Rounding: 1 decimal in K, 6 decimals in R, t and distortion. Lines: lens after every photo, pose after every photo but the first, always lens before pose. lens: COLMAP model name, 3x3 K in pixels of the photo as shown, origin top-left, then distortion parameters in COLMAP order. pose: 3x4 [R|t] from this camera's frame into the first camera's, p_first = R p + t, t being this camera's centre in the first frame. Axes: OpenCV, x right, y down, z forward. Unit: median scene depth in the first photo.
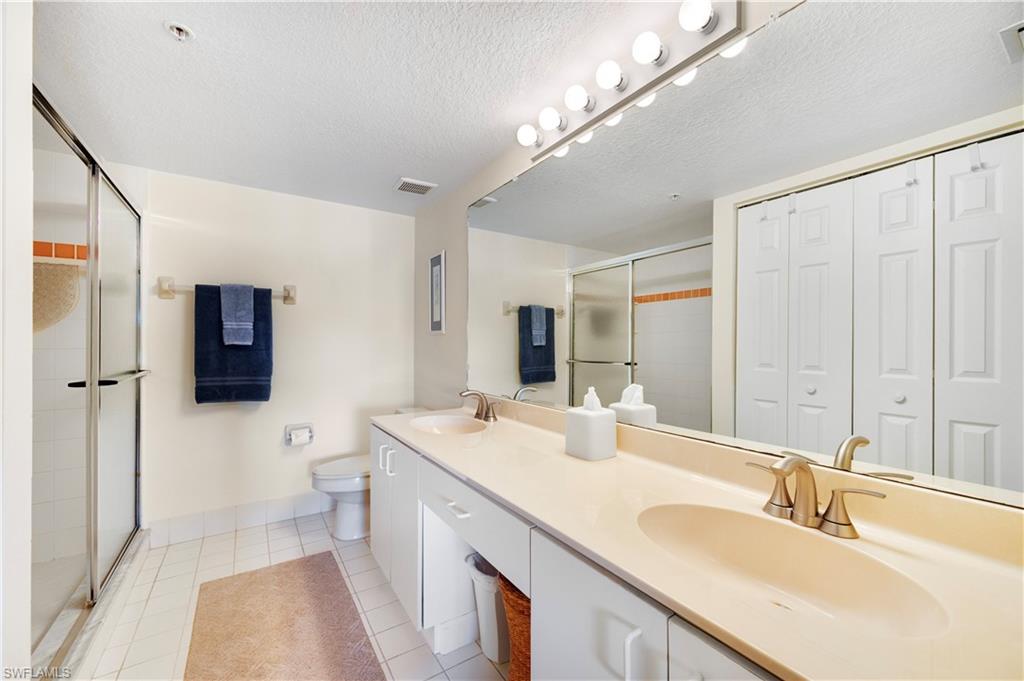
lens RADIAL K [[405.9, 0, 513.8], [0, 405.9, 344.8], [0, 0, 1]] dist [-0.001754, -0.000676]
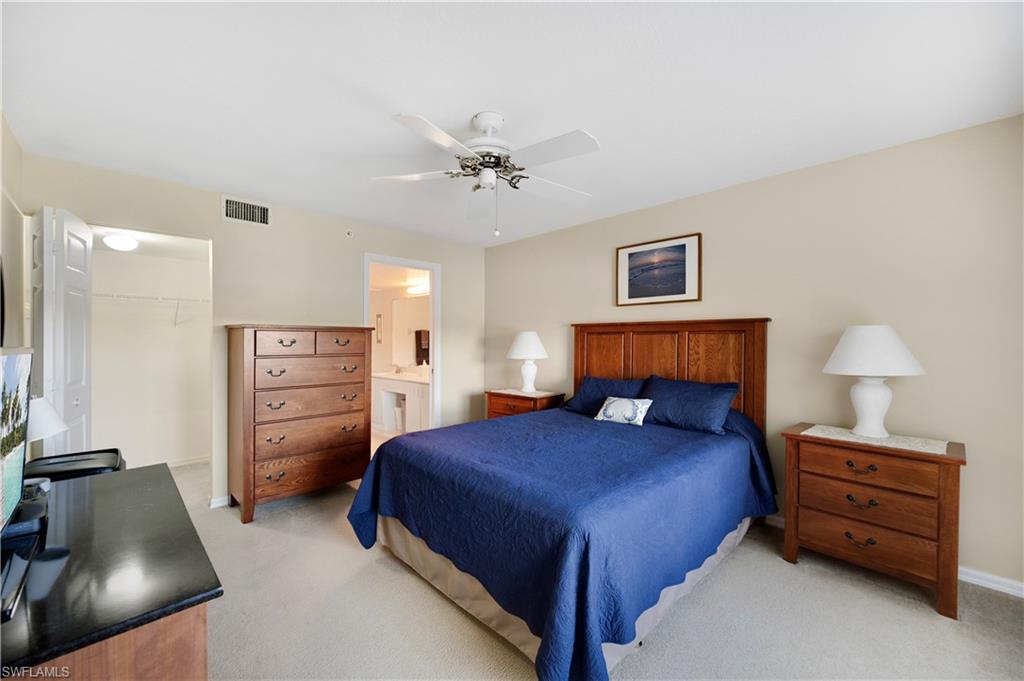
lens RADIAL K [[405.9, 0, 510.3], [0, 405.9, 343.4], [0, 0, 1]] dist [-0.001754, -0.000676]
pose [[0.981796, -0.000737, 0.189937, 0.099295], [0.000221, 0.999996, 0.002742, -0.031690], [-0.189938, -0.002650, 0.981793, -1.235489]]
